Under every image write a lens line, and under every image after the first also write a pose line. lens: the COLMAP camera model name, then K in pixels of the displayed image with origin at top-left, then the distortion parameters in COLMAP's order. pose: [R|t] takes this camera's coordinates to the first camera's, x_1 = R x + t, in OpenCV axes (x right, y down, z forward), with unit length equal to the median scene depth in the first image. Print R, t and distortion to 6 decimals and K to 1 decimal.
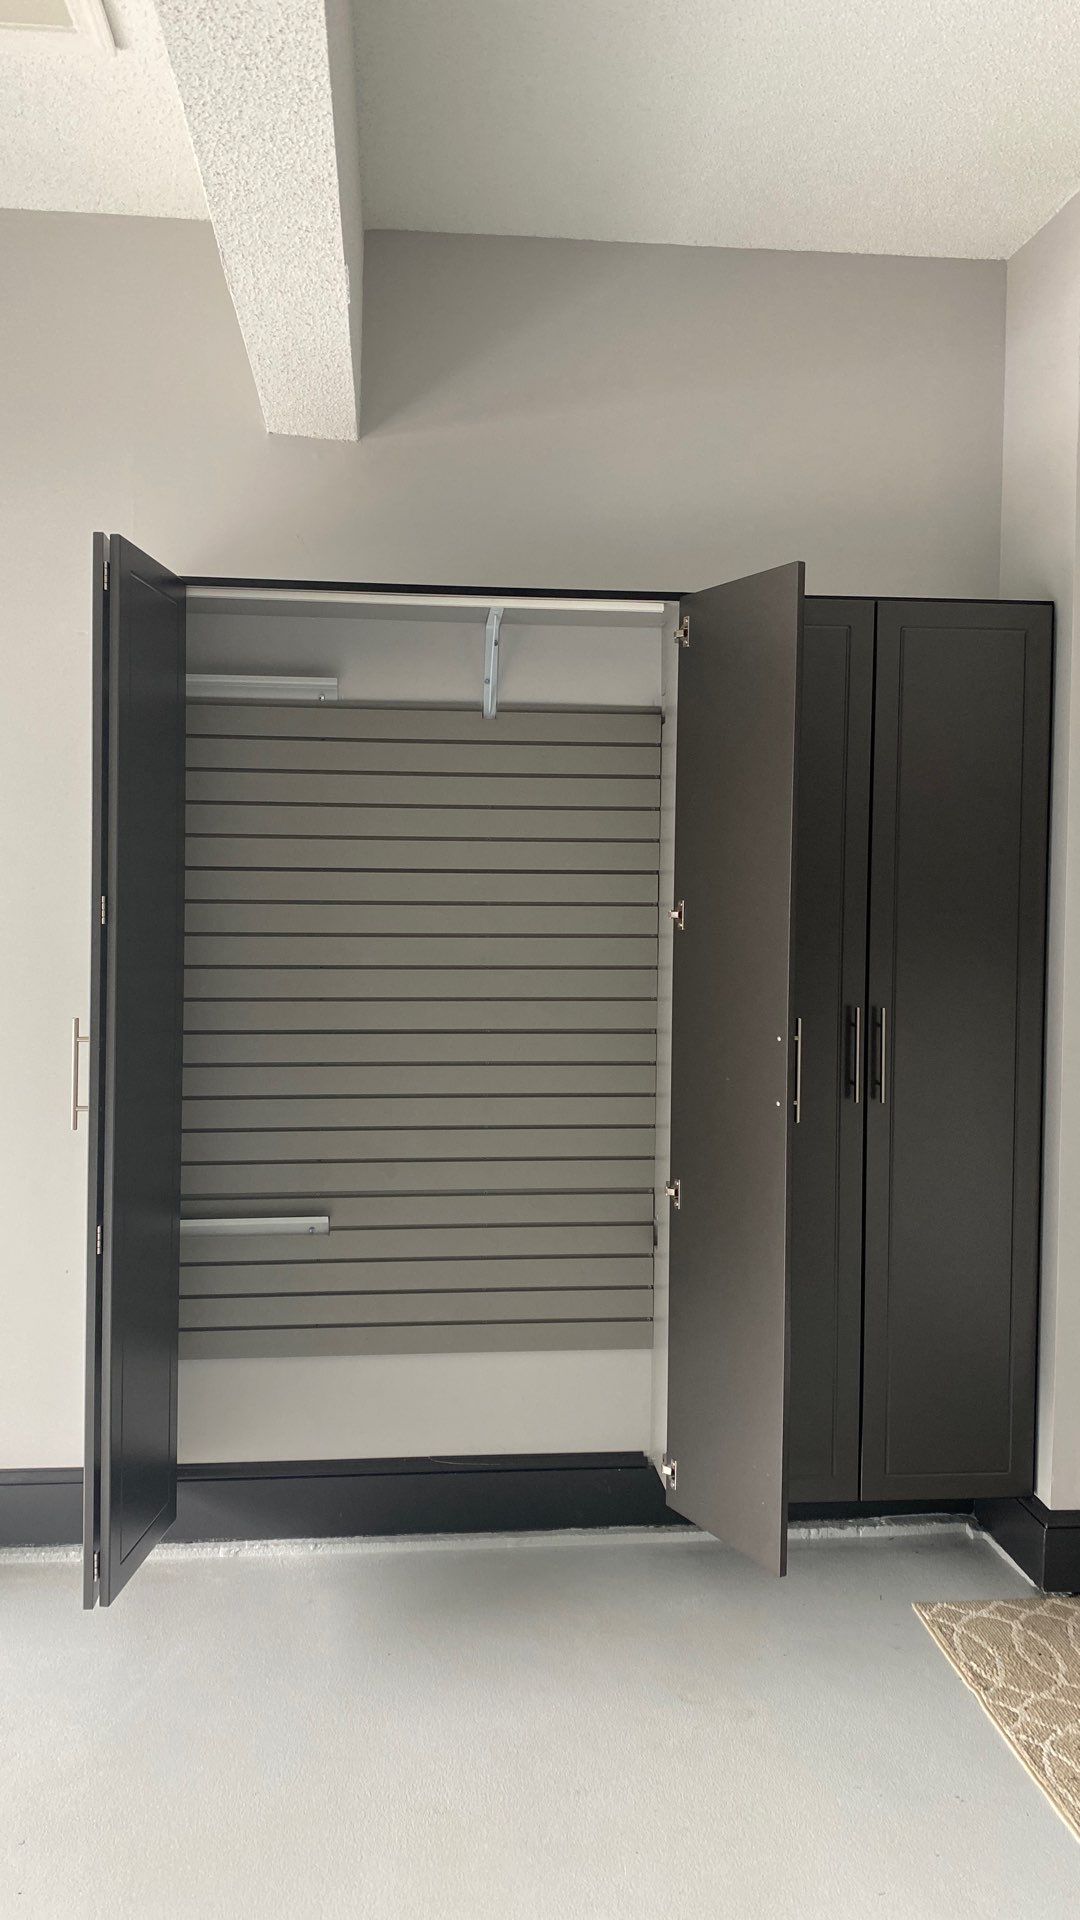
lens RADIAL K [[1444.2, 0, 535.2], [0, 1444.2, 954.7], [0, 0, 1]] dist [0.002539, -0.007308]
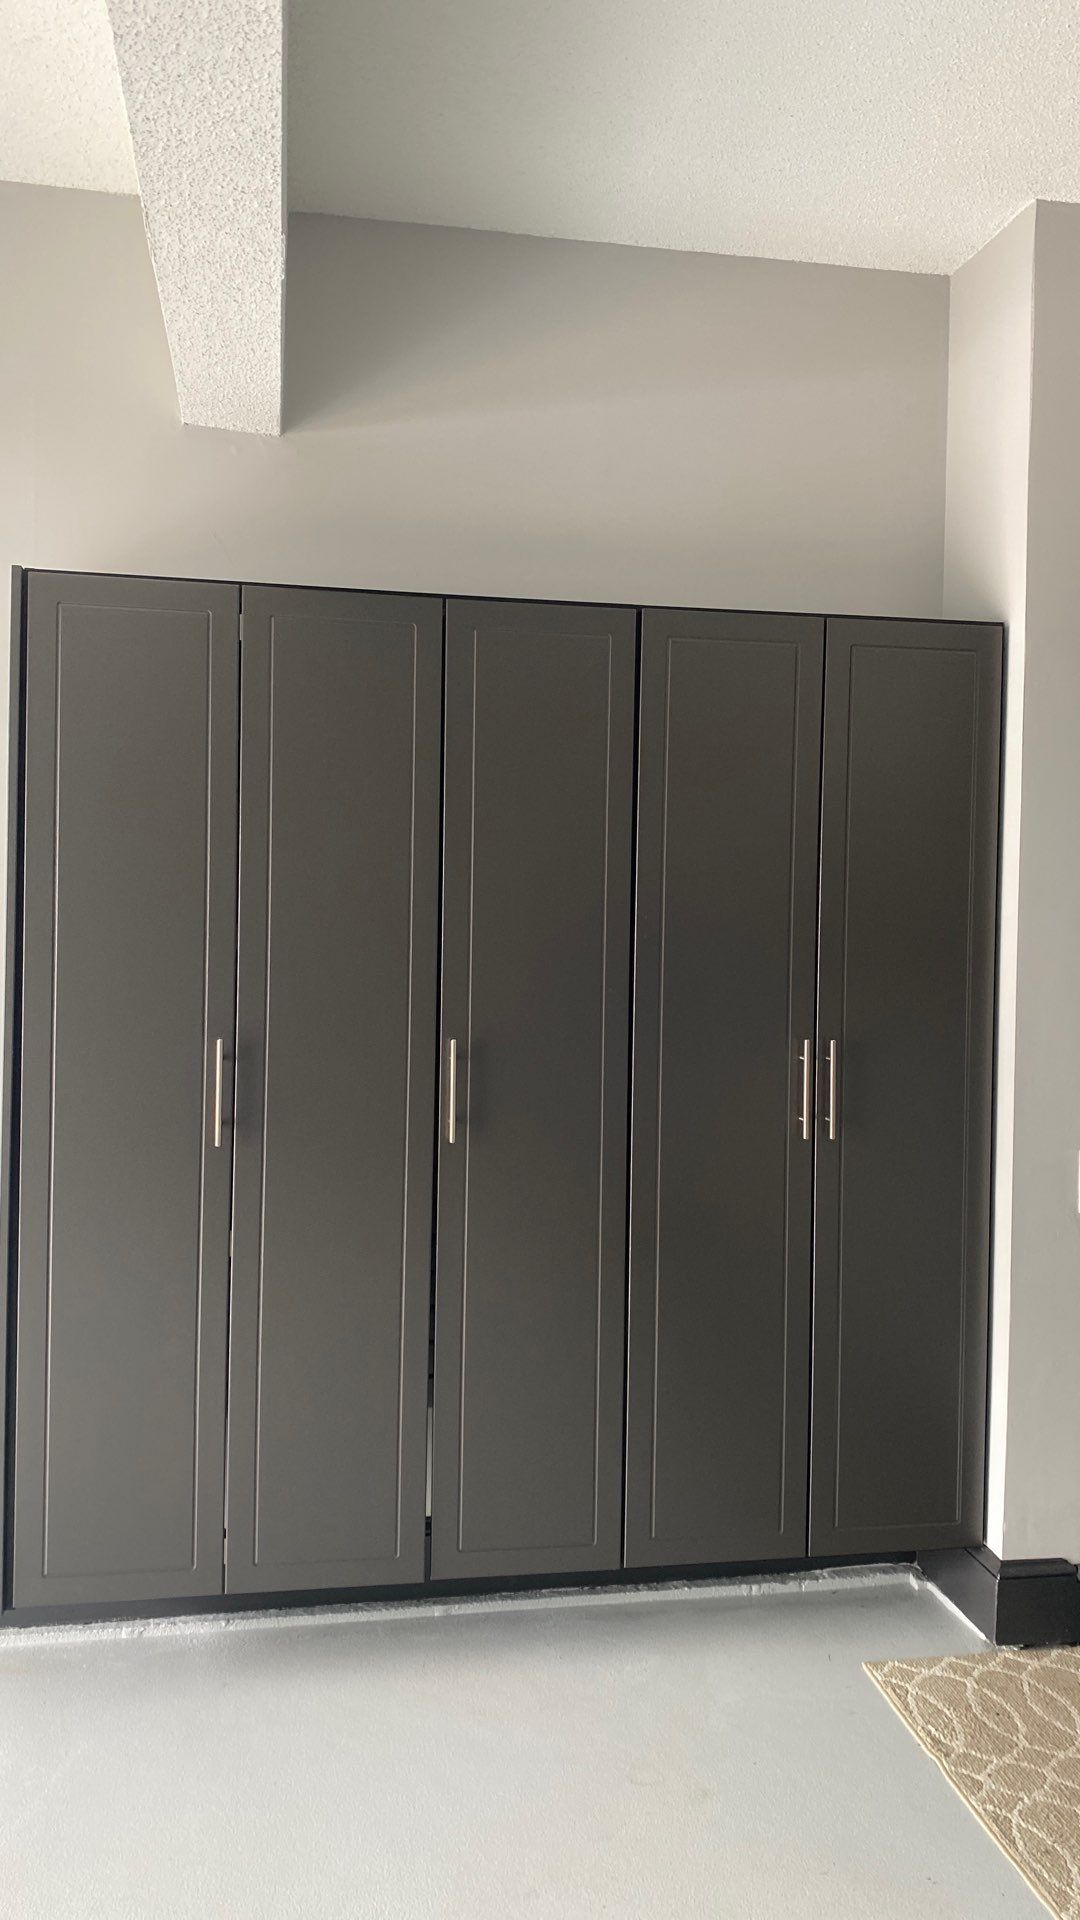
lens RADIAL K [[1447.9, 0, 546.0], [0, 1447.9, 962.1], [0, 0, 1]] dist [0.007749, -0.010377]
pose [[0.996447, 0.003552, 0.084151, -0.030379], [-0.002358, 0.999895, -0.014293, -0.000662], [-0.084193, 0.014044, 0.996350, 0.054936]]
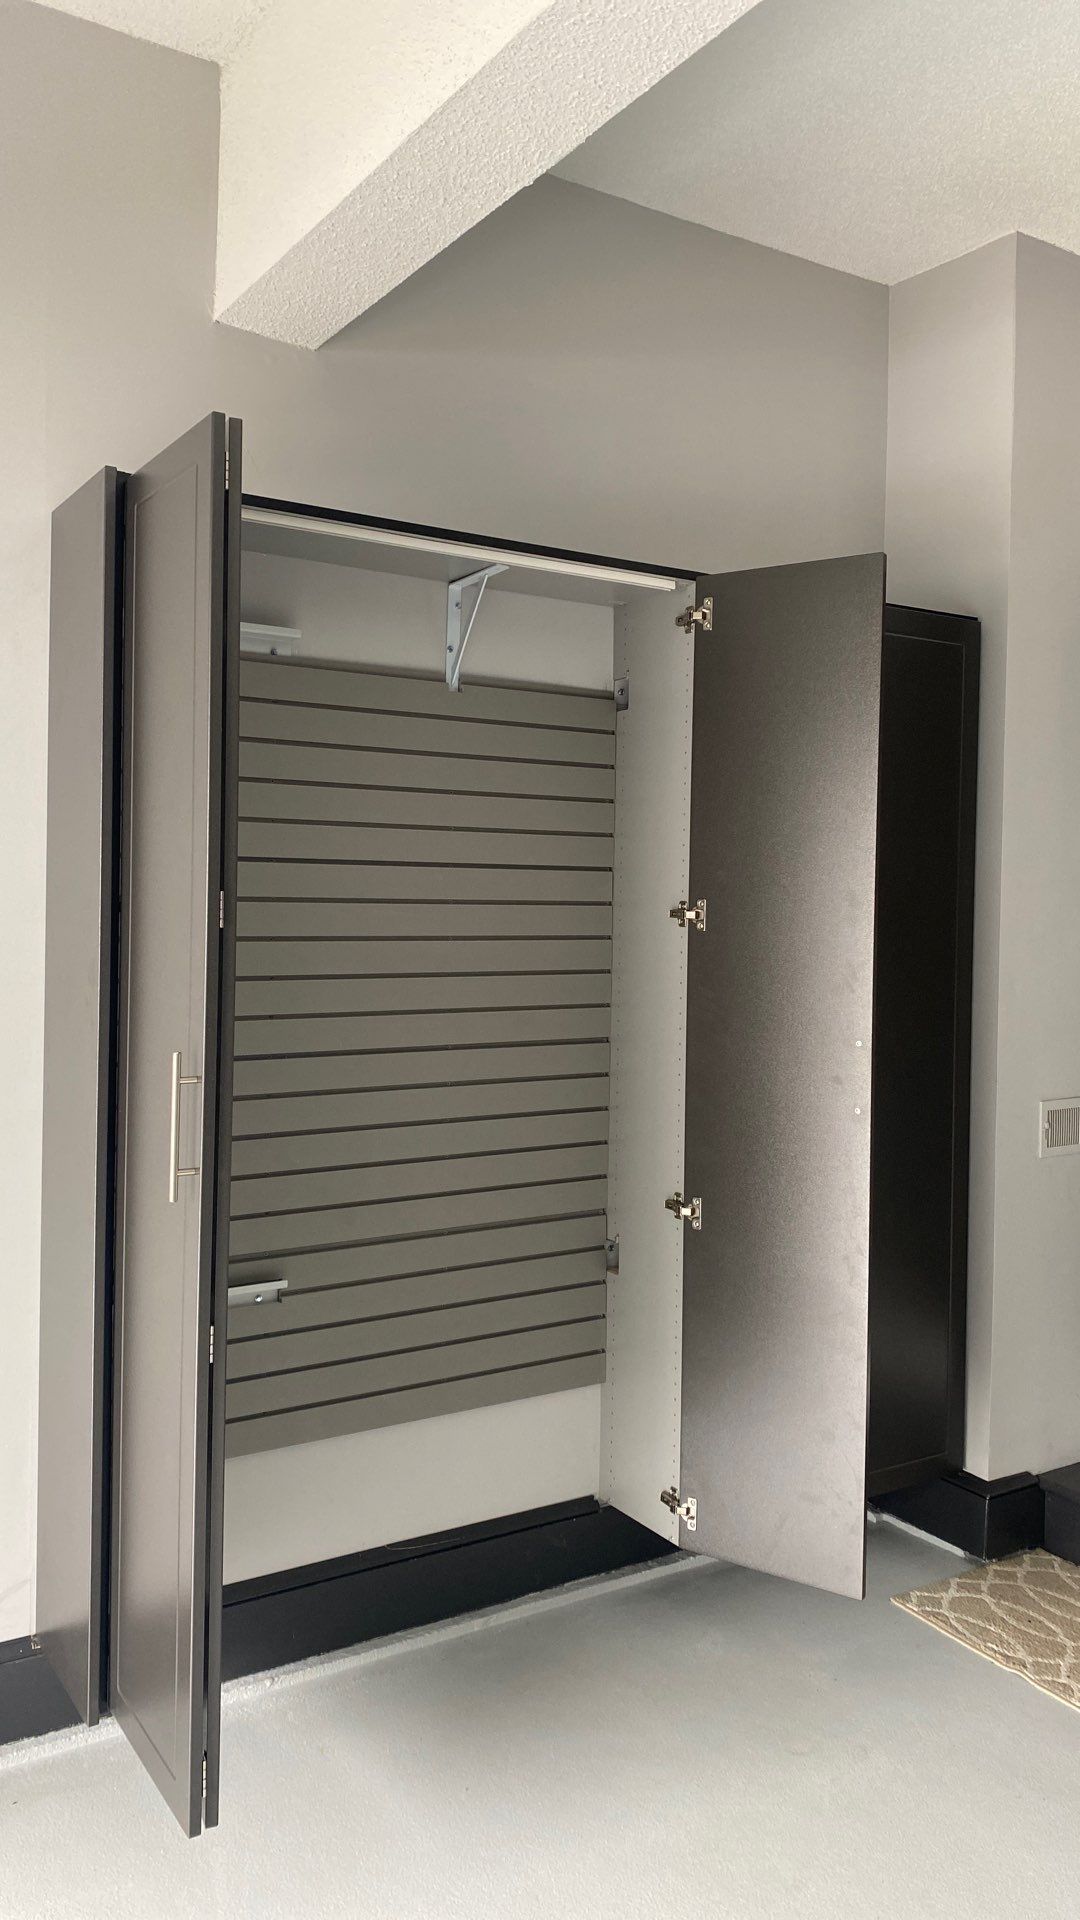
lens RADIAL K [[1447.9, 0, 530.1], [0, 1447.9, 942.1], [0, 0, 1]] dist [-0.003644, 0.003333]
pose [[0.894428, -0.007816, 0.447143, -0.412371], [0.010434, 0.999940, -0.003394, -0.008016], [-0.447090, 0.007701, 0.894456, 0.205858]]
